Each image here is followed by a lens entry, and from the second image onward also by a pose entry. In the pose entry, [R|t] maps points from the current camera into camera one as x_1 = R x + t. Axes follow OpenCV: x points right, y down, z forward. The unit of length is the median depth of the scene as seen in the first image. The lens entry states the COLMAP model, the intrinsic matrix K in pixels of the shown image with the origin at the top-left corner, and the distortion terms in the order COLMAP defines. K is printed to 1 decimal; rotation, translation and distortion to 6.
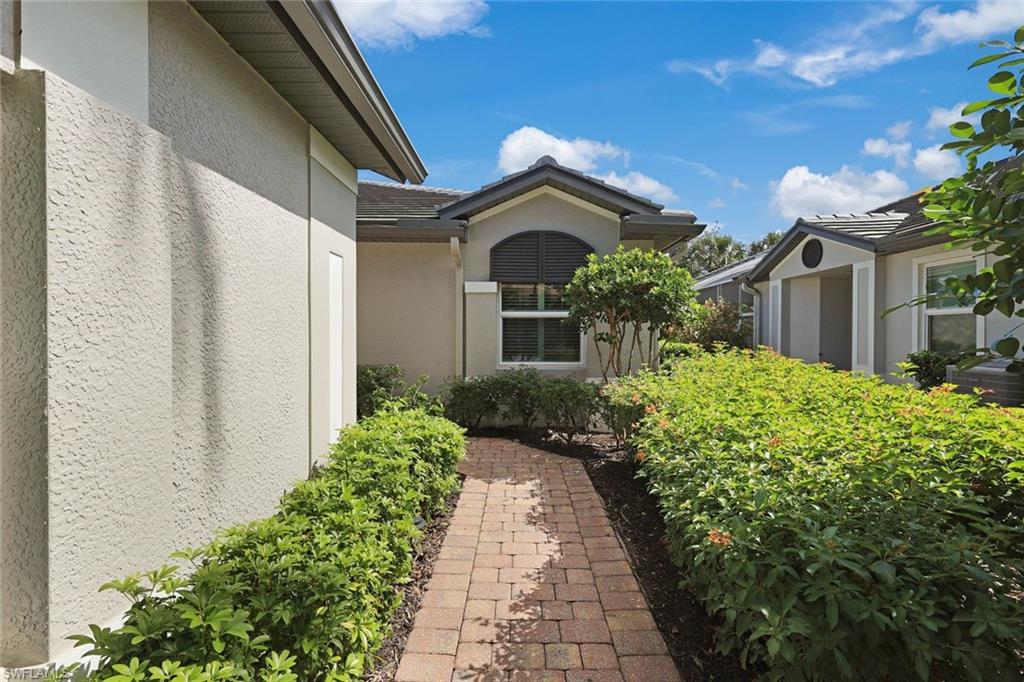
lens RADIAL K [[447.0, 0, 513.2], [0, 447.0, 338.0], [0, 0, 1]] dist [0.007177, -0.001008]
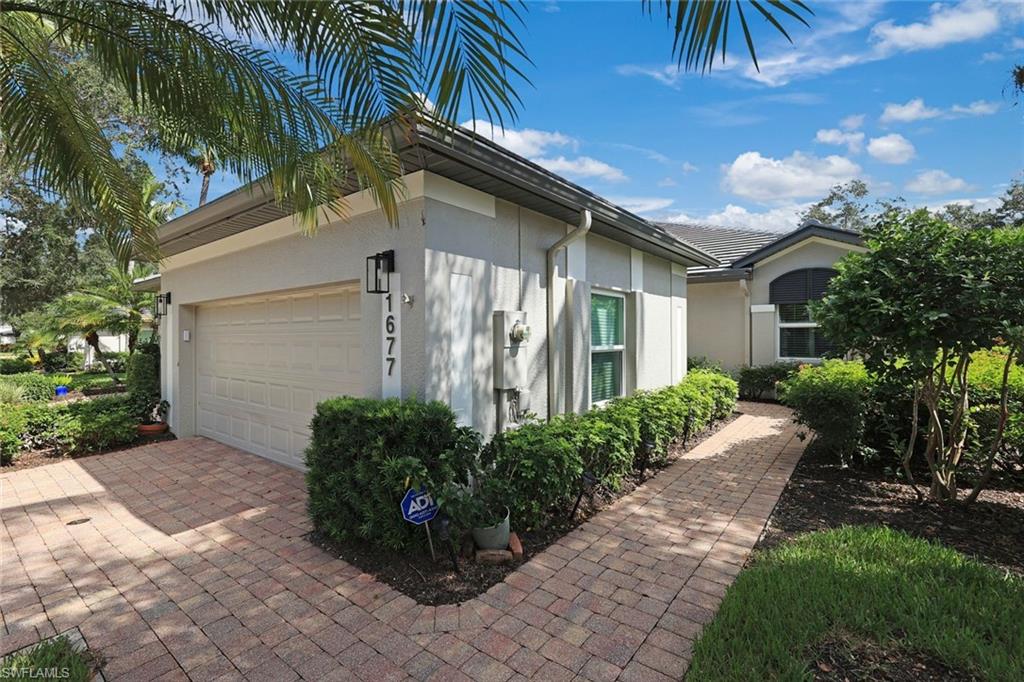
lens RADIAL K [[447.0, 0, 514.8], [0, 447.0, 338.0], [0, 0, 1]] dist [0.007177, -0.001008]
pose [[0.791400, -0.001929, -0.611295, 0.196679], [-0.003738, 0.999961, -0.007994, 0.004294], [0.611287, 0.008611, 0.791362, -0.750019]]
